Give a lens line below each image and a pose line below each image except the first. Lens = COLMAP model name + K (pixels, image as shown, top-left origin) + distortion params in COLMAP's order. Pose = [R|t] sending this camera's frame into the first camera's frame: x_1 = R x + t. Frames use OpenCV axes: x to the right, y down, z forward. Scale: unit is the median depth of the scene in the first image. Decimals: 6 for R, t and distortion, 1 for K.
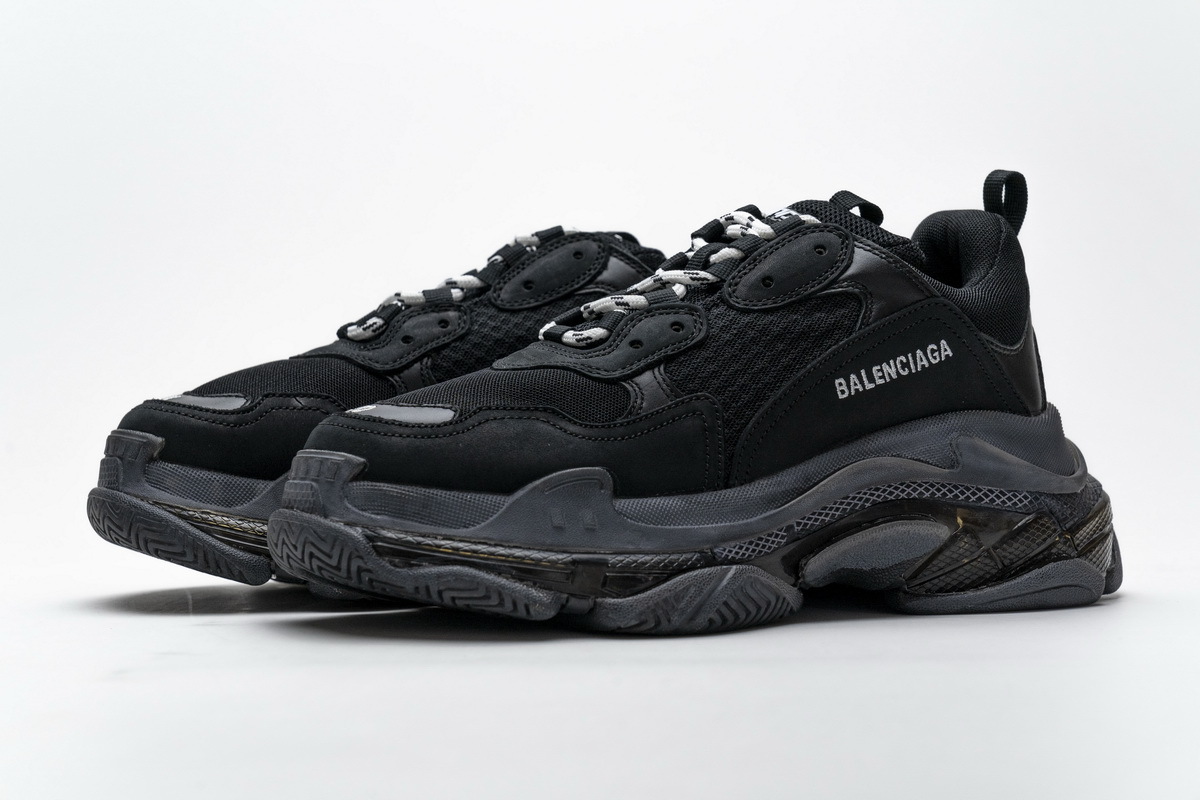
lens RADIAL K [[2410.3, 0, 599.7], [0, 2410.3, 399.8], [0, 0, 1]] dist [0.038394, 0.000000]
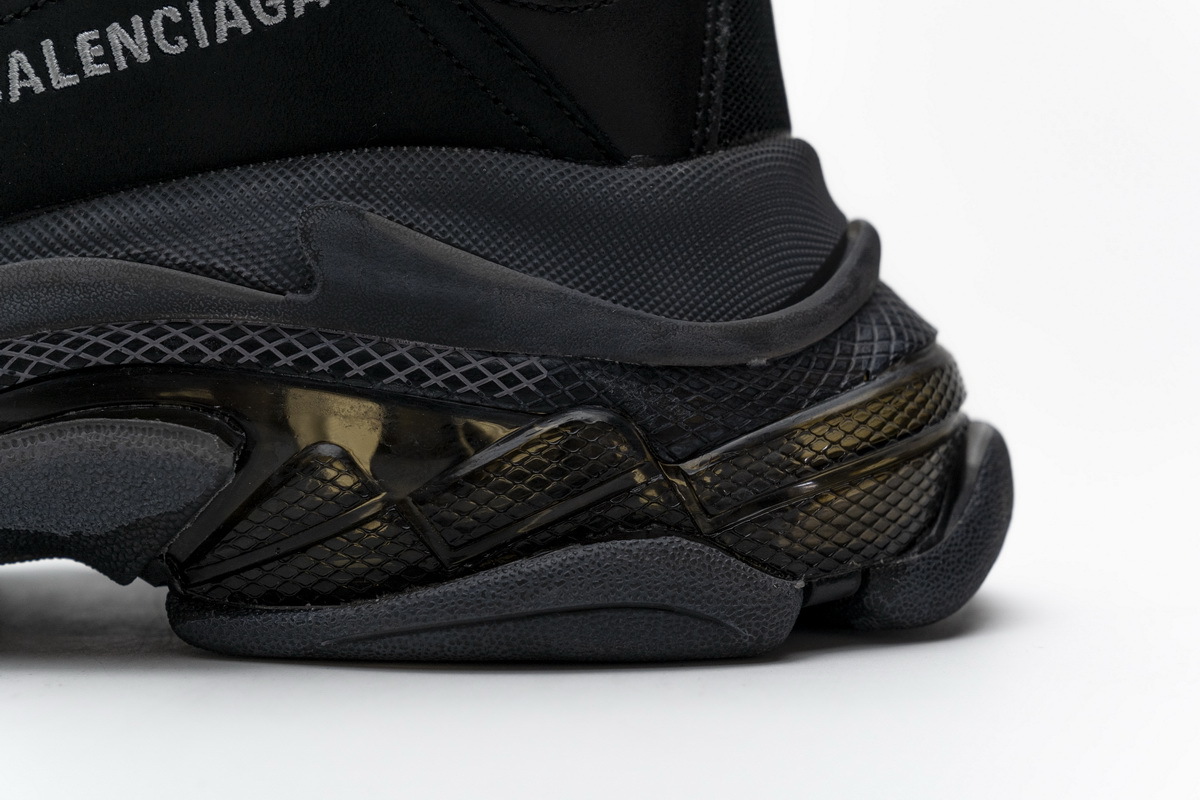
lens RADIAL K [[2410.3, 0, 600.0], [0, 2410.3, 401.3], [0, 0, 1]] dist [0.038394, 0.000000]
pose [[0.864159, 0.036279, -0.501909, 0.388729], [-0.008985, 0.998351, 0.056692, 0.023726], [0.503138, -0.044481, 0.863061, 0.688574]]
